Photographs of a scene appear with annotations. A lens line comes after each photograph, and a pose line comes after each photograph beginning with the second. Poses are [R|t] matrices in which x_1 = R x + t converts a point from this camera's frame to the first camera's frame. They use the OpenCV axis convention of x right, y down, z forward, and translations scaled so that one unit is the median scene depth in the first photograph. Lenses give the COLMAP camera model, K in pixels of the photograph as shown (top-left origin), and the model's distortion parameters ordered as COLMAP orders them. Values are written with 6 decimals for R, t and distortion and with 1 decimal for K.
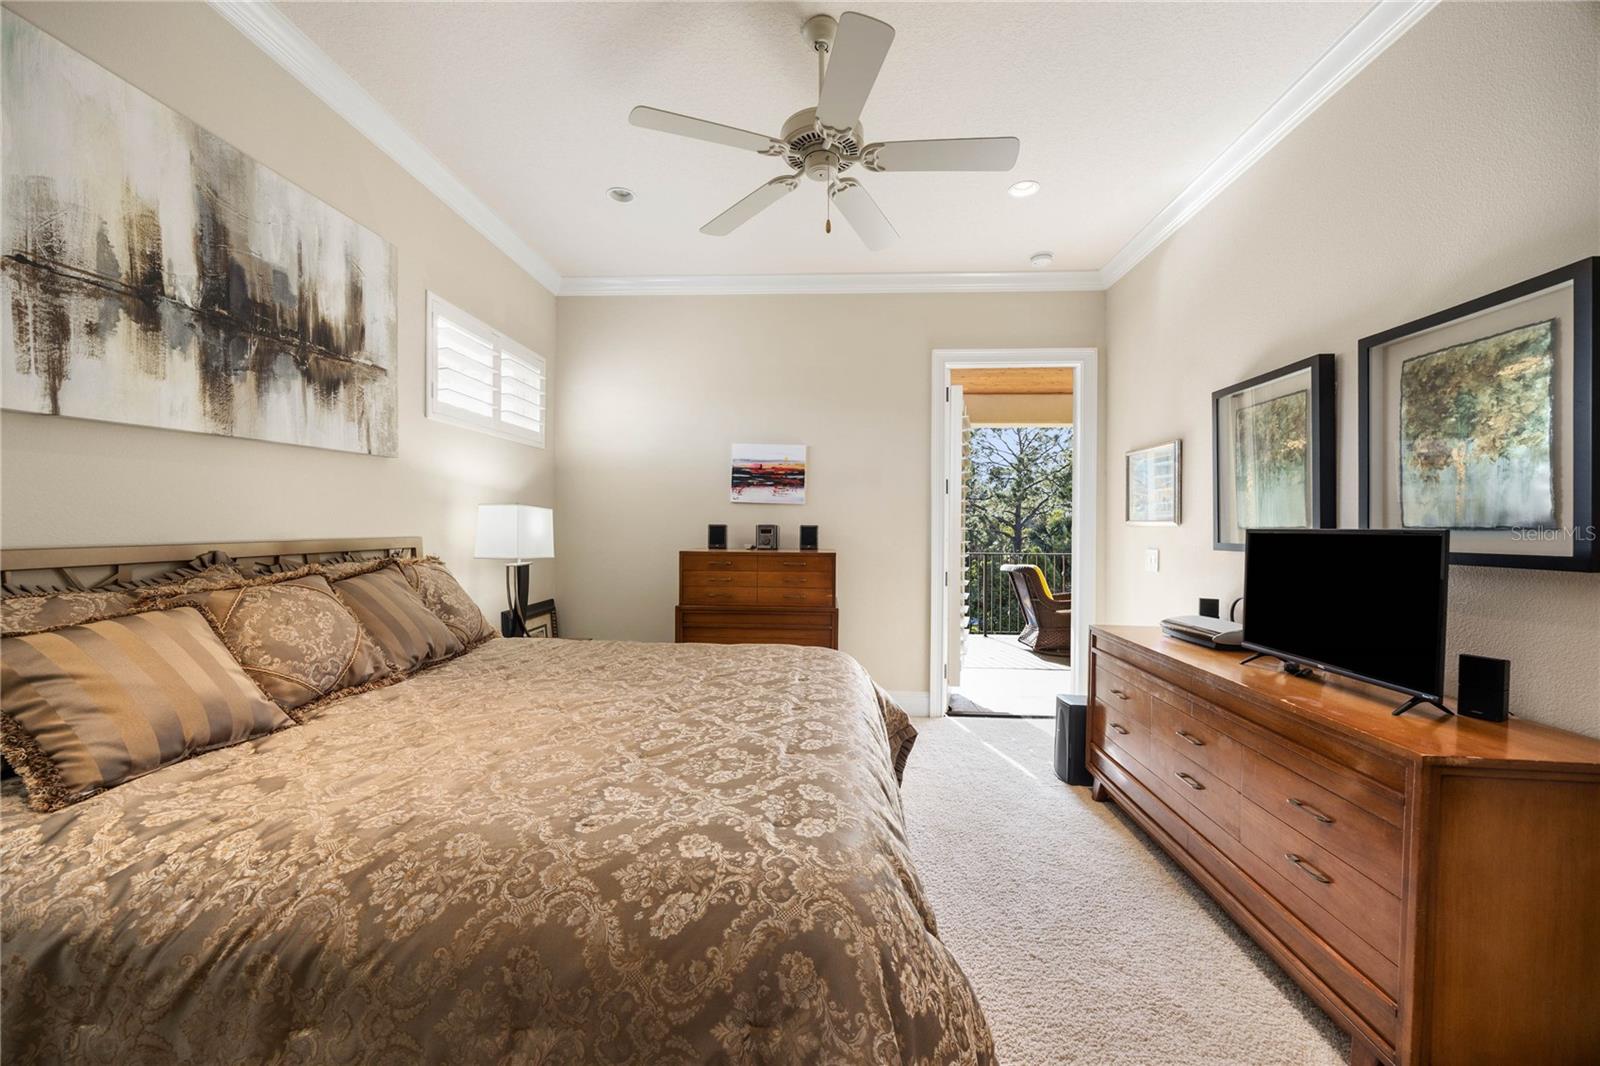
lens RADIAL K [[617.0, 0, 797.8], [0, 617.0, 530.3], [0, 0, 1]] dist [-0.001128, -0.000409]
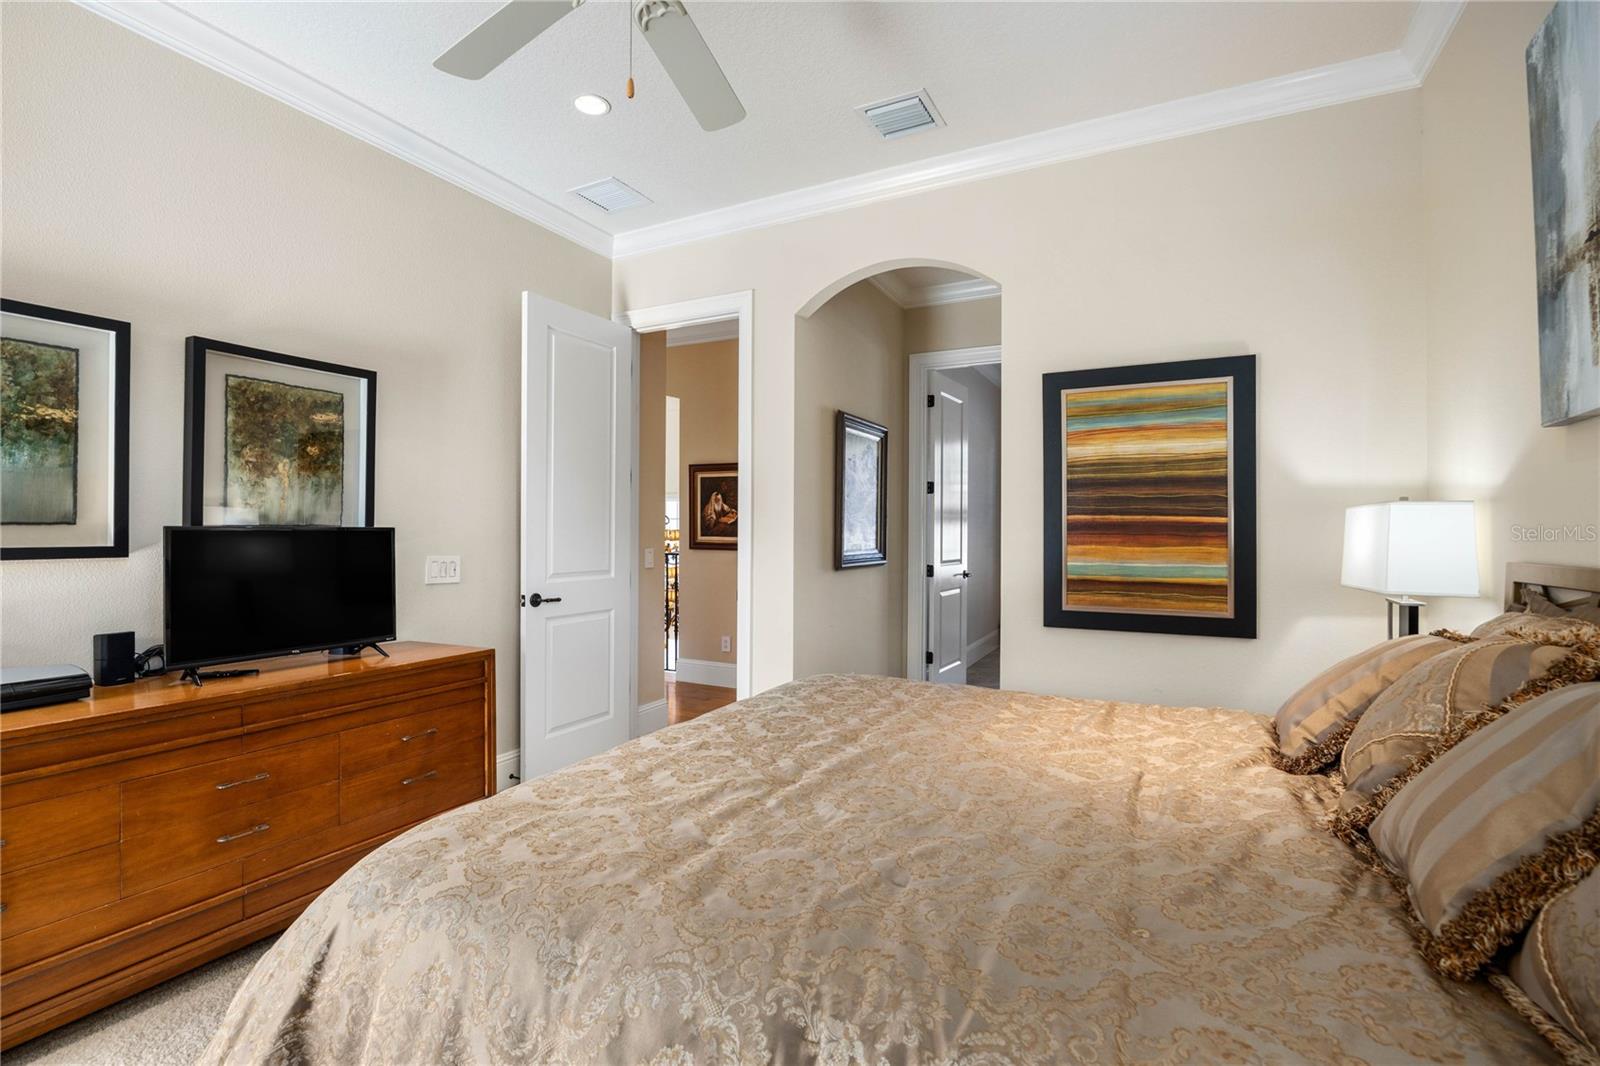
lens RADIAL K [[738.2, 0, 793.0], [0, 738.2, 528.1], [0, 0, 1]] dist [-0.014738, 0.000015]
pose [[-0.905754, -0.010874, 0.423665, -0.438860], [-0.010773, 0.999939, 0.002634, -0.011143], [-0.423668, -0.002178, -0.905815, 1.554940]]
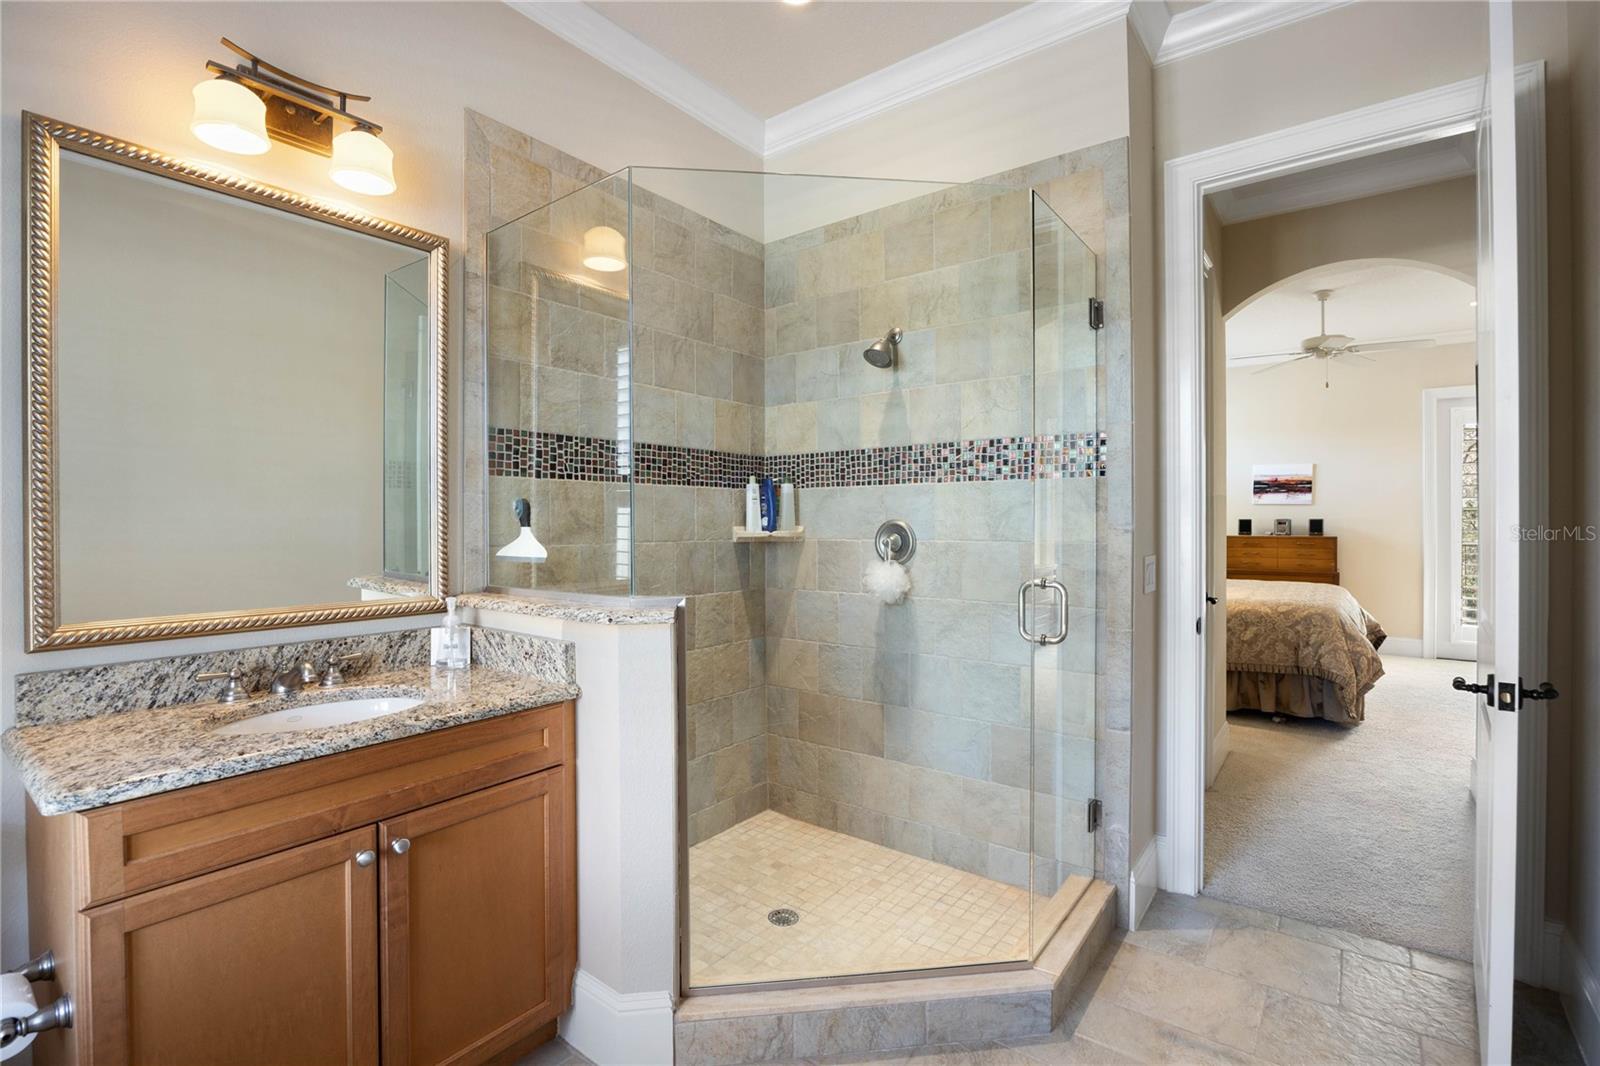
lens RADIAL K [[738.2, 0, 801.0], [0, 738.2, 527.0], [0, 0, 1]] dist [-0.014738, 0.000015]
pose [[0.831104, -0.008558, -0.556051, -0.057054], [0.008242, 0.999961, -0.003071, 0.012283], [0.556056, -0.002030, 0.831143, -2.067944]]
